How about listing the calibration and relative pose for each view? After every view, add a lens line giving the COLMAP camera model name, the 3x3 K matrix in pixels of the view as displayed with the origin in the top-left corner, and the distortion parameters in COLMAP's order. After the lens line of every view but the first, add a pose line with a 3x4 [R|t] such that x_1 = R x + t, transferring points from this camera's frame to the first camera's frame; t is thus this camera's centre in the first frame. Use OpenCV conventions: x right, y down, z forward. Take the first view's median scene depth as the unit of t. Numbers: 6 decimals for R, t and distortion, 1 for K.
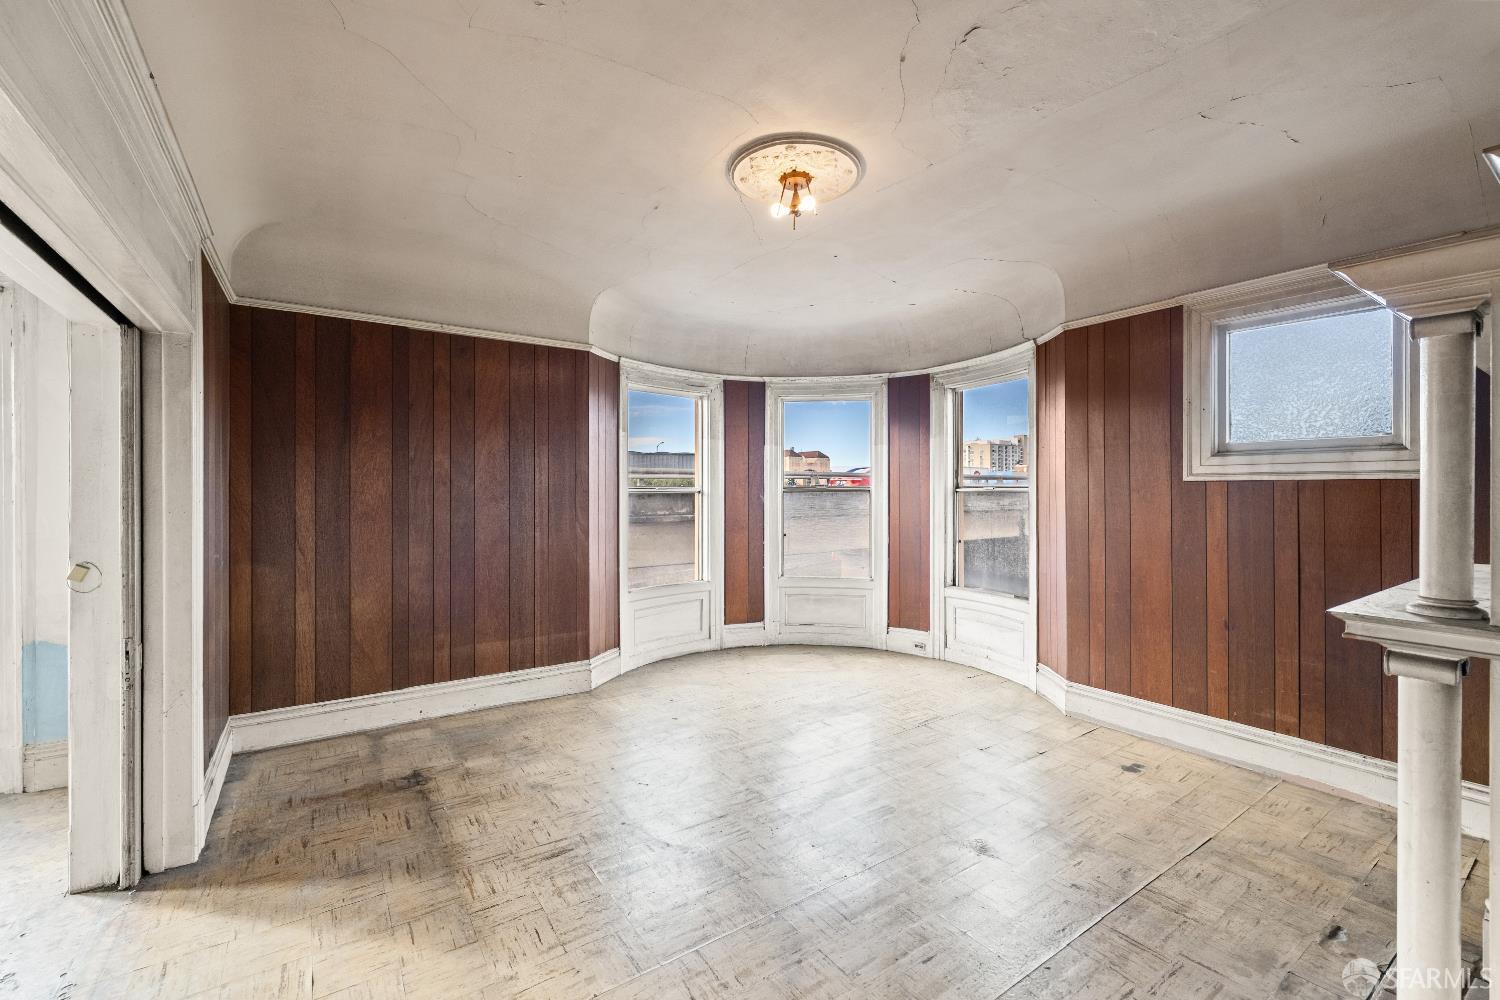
lens RADIAL K [[631.4, 0, 748.1], [0, 631.4, 492.9], [0, 0, 1]] dist [-0.002144, 0.001315]
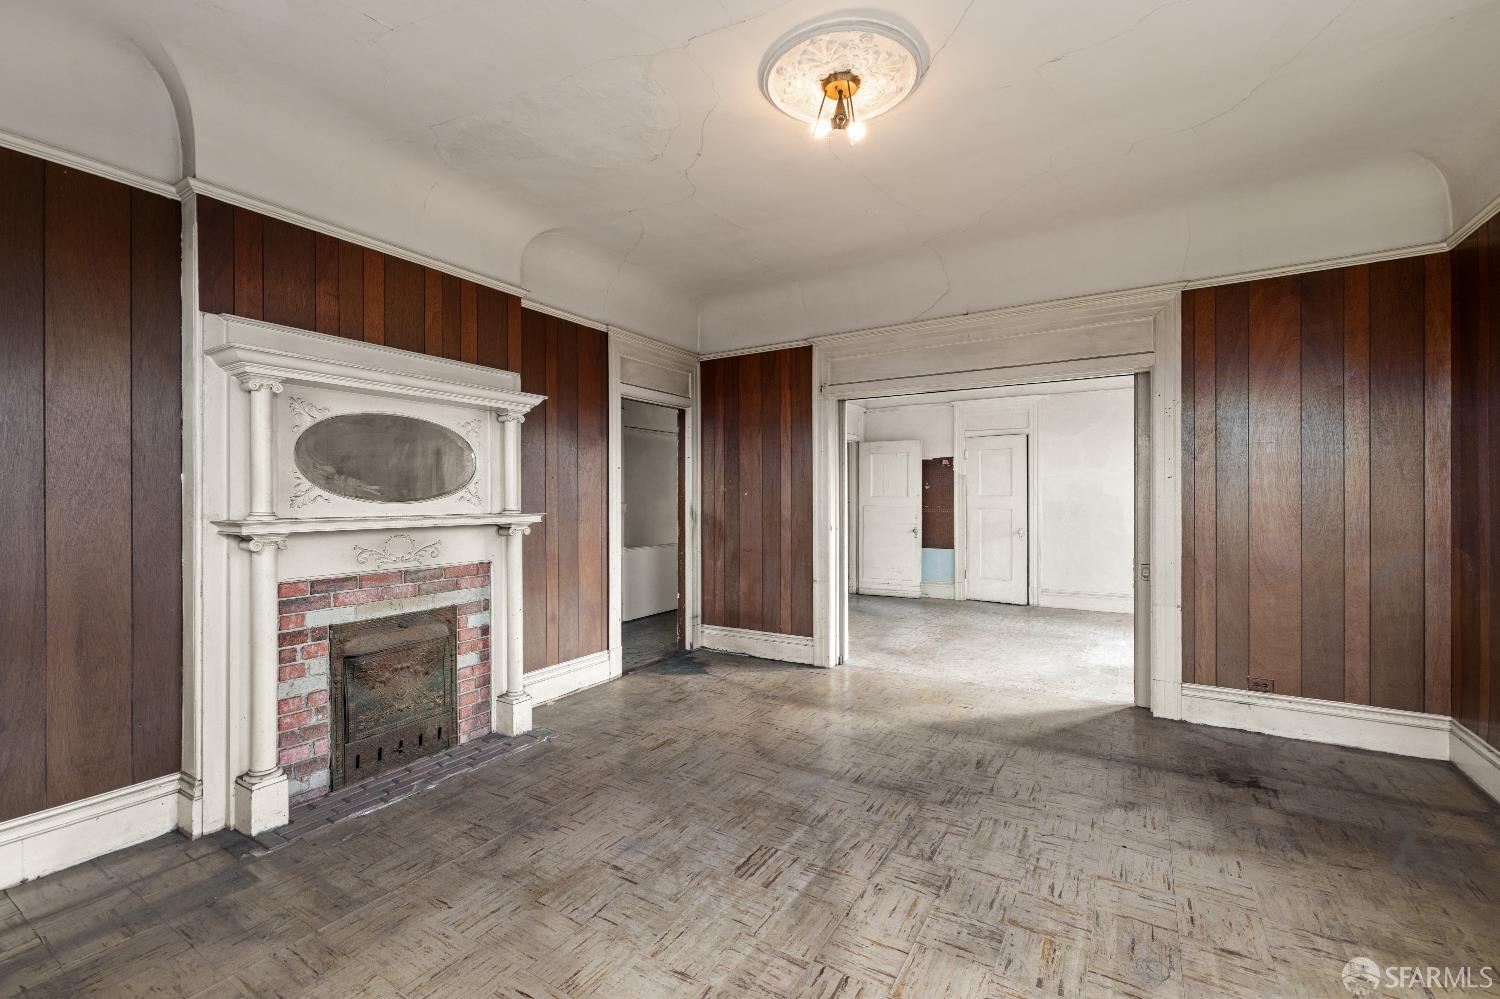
lens RADIAL K [[631.4, 0, 750.8], [0, 631.4, 499.1], [0, 0, 1]] dist [-0.002144, 0.001315]
pose [[-0.911999, 0.005908, -0.410149, 0.346221], [0.005090, 0.999982, 0.003087, 0.032699], [0.410160, 0.000728, -0.912013, 1.120355]]
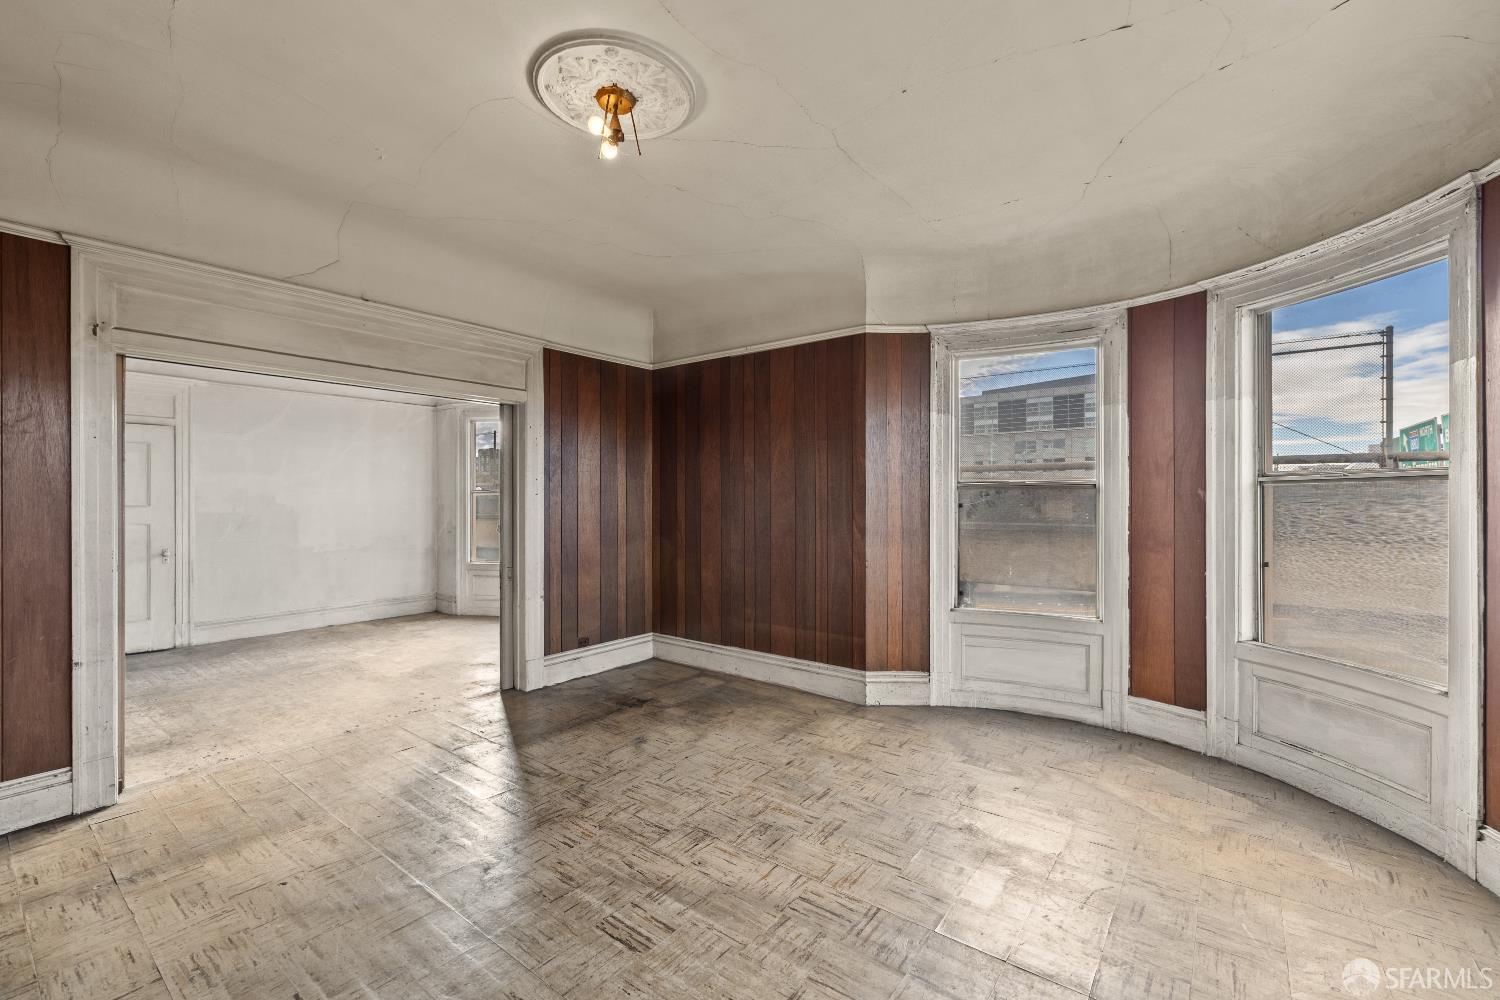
lens RADIAL K [[631.4, 0, 750.8], [0, 631.4, 498.1], [0, 0, 1]] dist [-0.002144, 0.001315]
pose [[0.311987, 0.000891, -0.950086, 0.595629], [0.000298, 0.999999, 0.001036, 0.014344], [0.950086, -0.000606, 0.311986, 0.594116]]
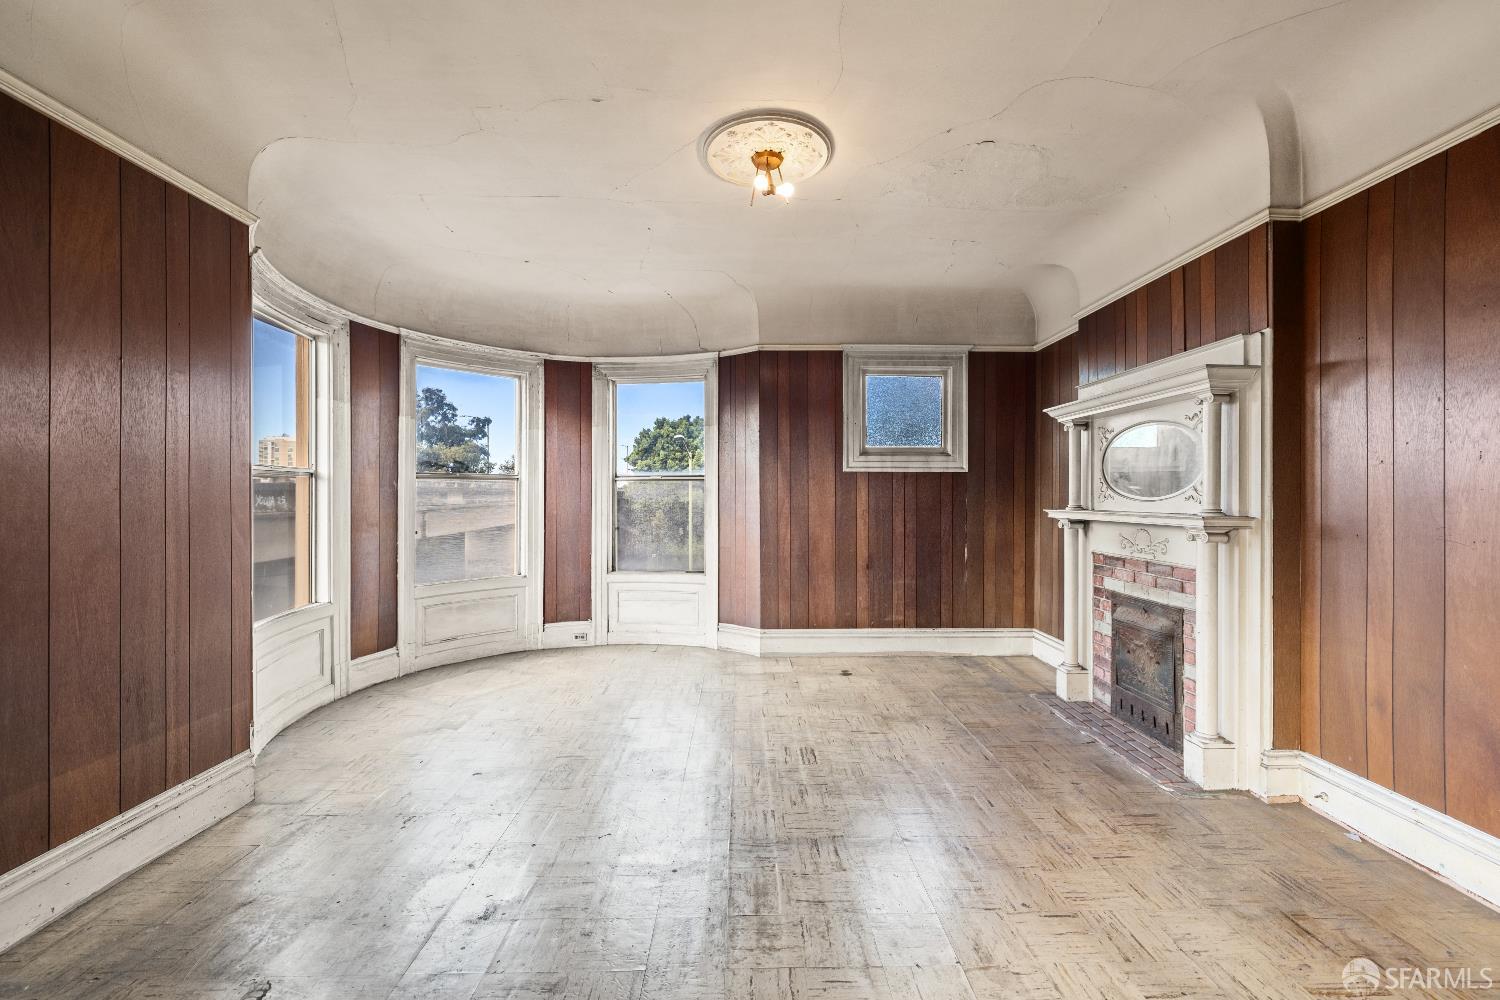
lens RADIAL K [[631.4, 0, 746.9], [0, 631.4, 495.8], [0, 0, 1]] dist [-0.002144, 0.001315]
pose [[0.554066, 0.000957, 0.832472, -0.516709], [0.001588, 0.999996, -0.002207, 0.031881], [-0.832471, 0.002545, 0.554062, 0.303072]]
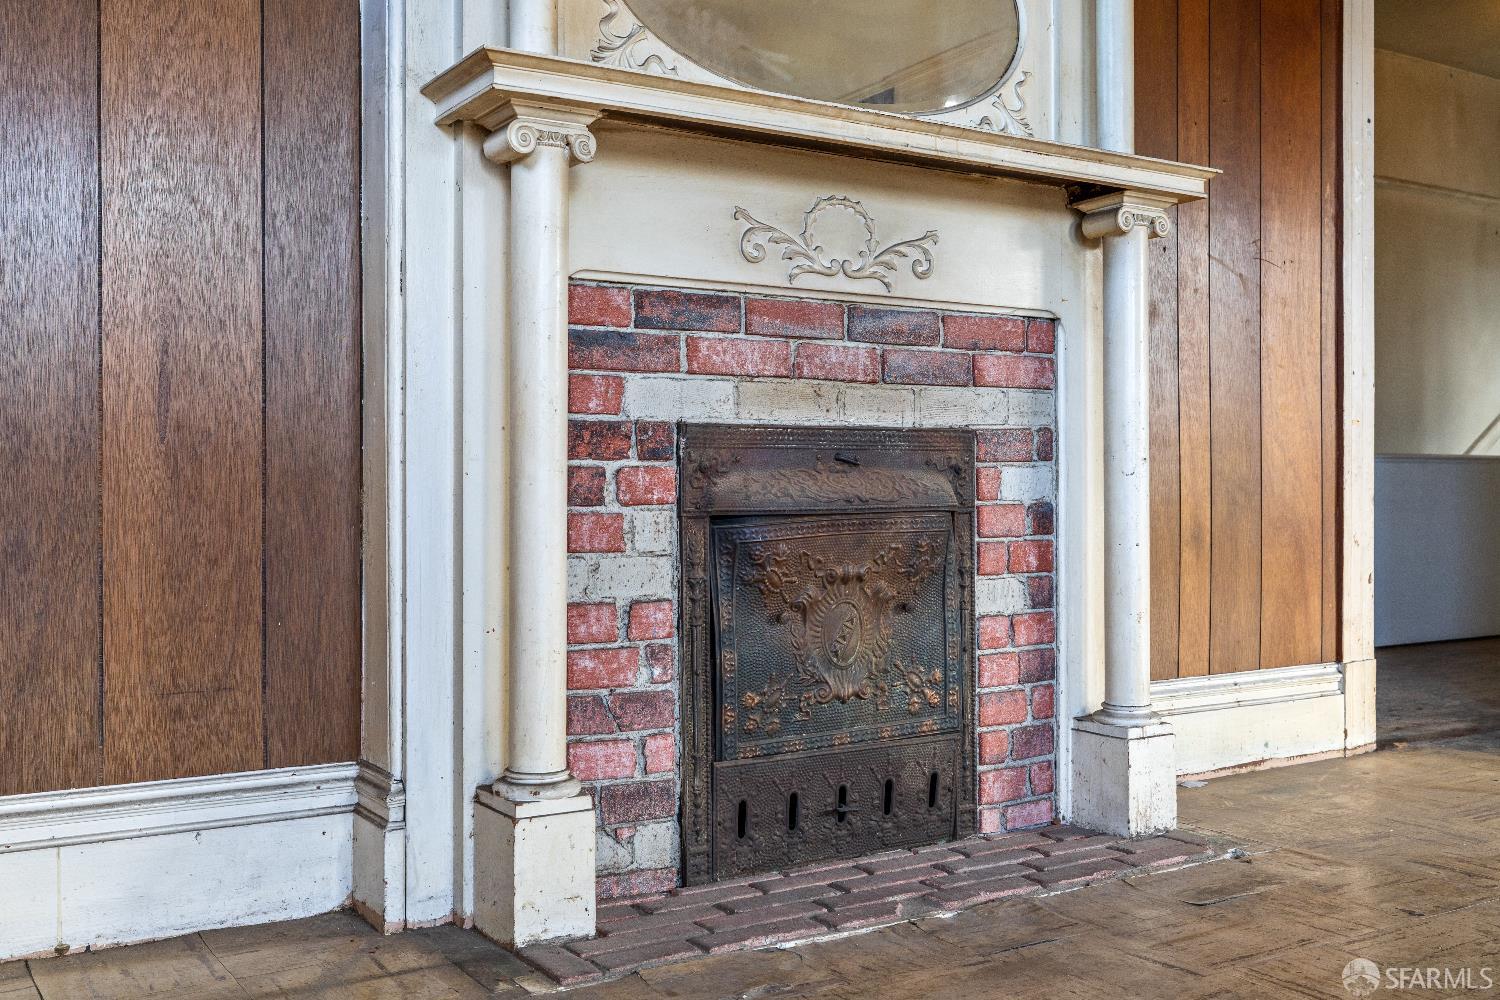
lens RADIAL K [[1459.3, 0, 748.0], [0, 1459.3, 495.8], [0, 0, 1]] dist [0.009360, 0.000000]
pose [[-0.999293, 0.006408, 0.037048, 0.428923], [0.006546, 0.999972, 0.003604, 0.184593], [-0.037024, 0.003844, -0.999307, 0.892061]]
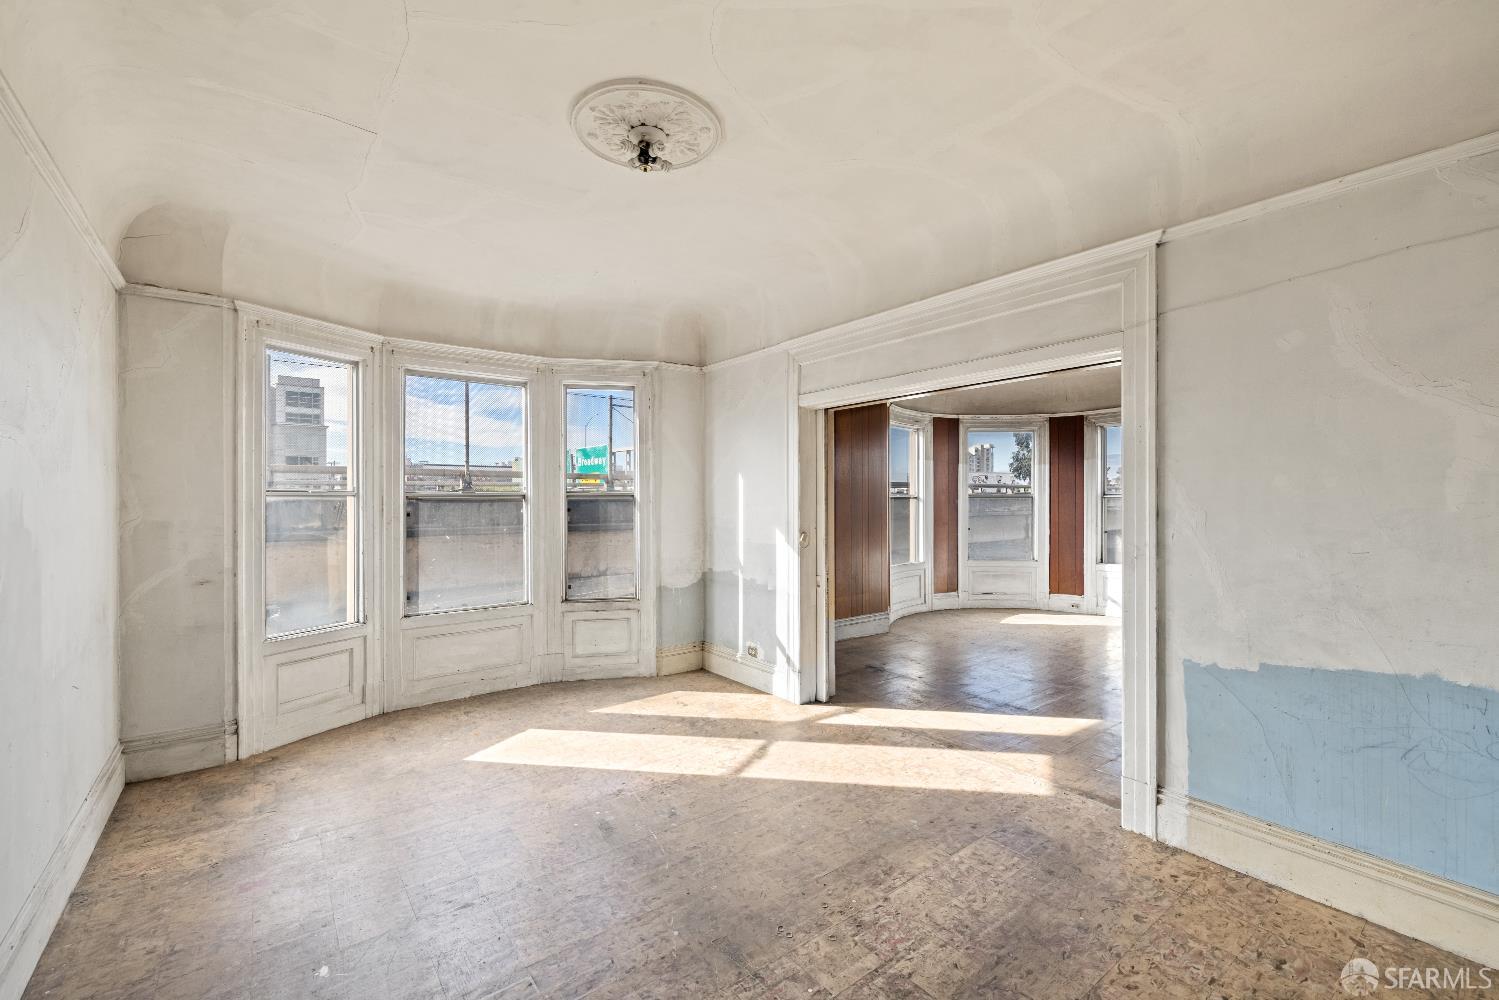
lens RADIAL K [[631.0, 0, 756.2], [0, 631.0, 499.2], [0, 0, 1]] dist [-0.002144, 0.001315]
pose [[0.997467, 0.000197, 0.071137, -0.702331], [0.000117, 0.999990, -0.004413, 0.009892], [-0.071137, 0.004410, 0.997457, -0.473656]]
